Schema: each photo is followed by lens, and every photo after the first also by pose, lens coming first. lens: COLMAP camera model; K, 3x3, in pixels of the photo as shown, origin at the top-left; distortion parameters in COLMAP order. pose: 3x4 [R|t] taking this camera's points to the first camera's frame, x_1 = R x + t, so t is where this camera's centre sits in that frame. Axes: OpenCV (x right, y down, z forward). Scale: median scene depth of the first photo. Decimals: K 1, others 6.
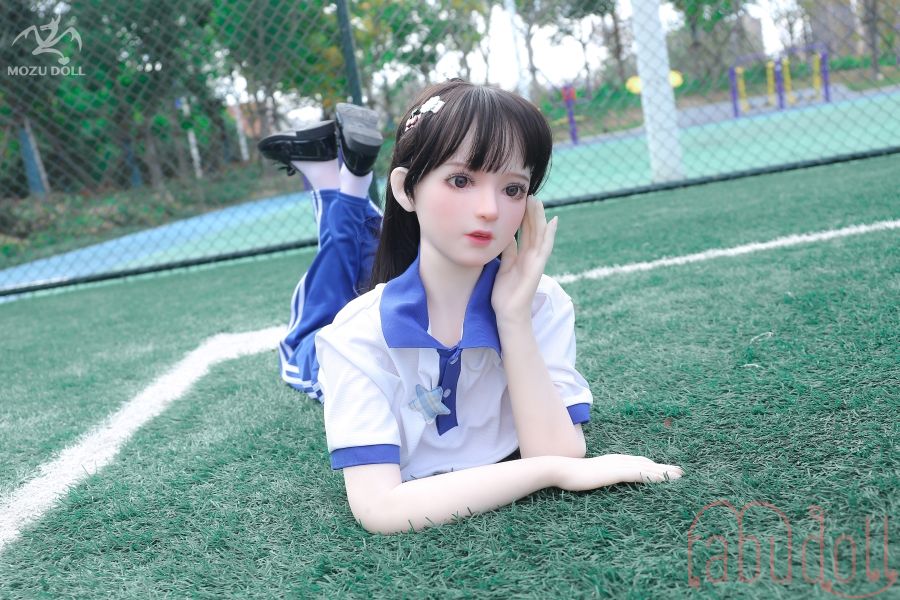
lens RADIAL K [[912.8, 0, 447.2], [0, 912.8, 297.6], [0, 0, 1]] dist [0.001233, 0.000000]
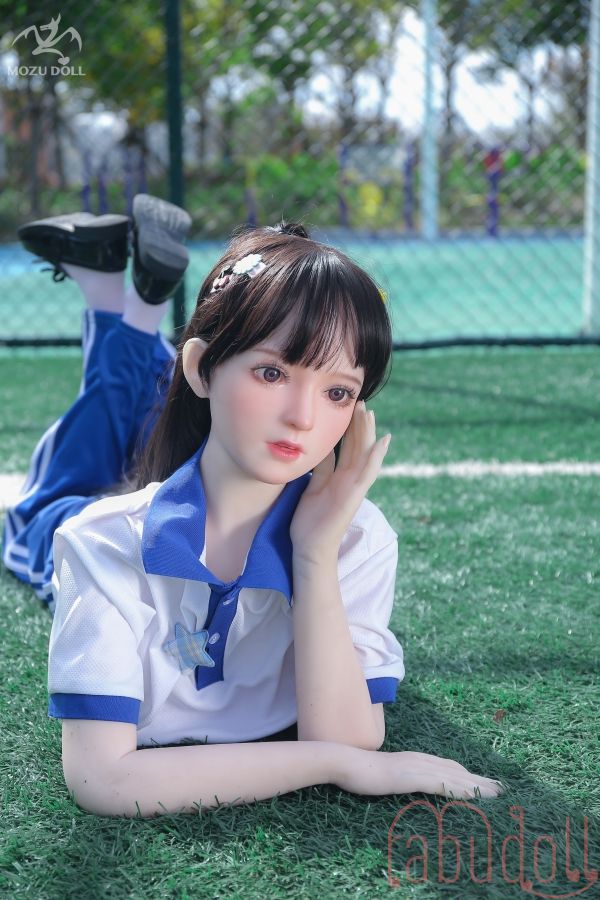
lens RADIAL K [[1360.1, 0, 305.6], [0, 1360.1, 453.1], [0, 0, 1]] dist [0.083487, 0.000000]
pose [[0.988192, 0.150799, 0.027133, 0.020476], [-0.151188, 0.988420, 0.012924, -0.073022], [-0.024870, -0.016874, 0.999548, -0.132283]]
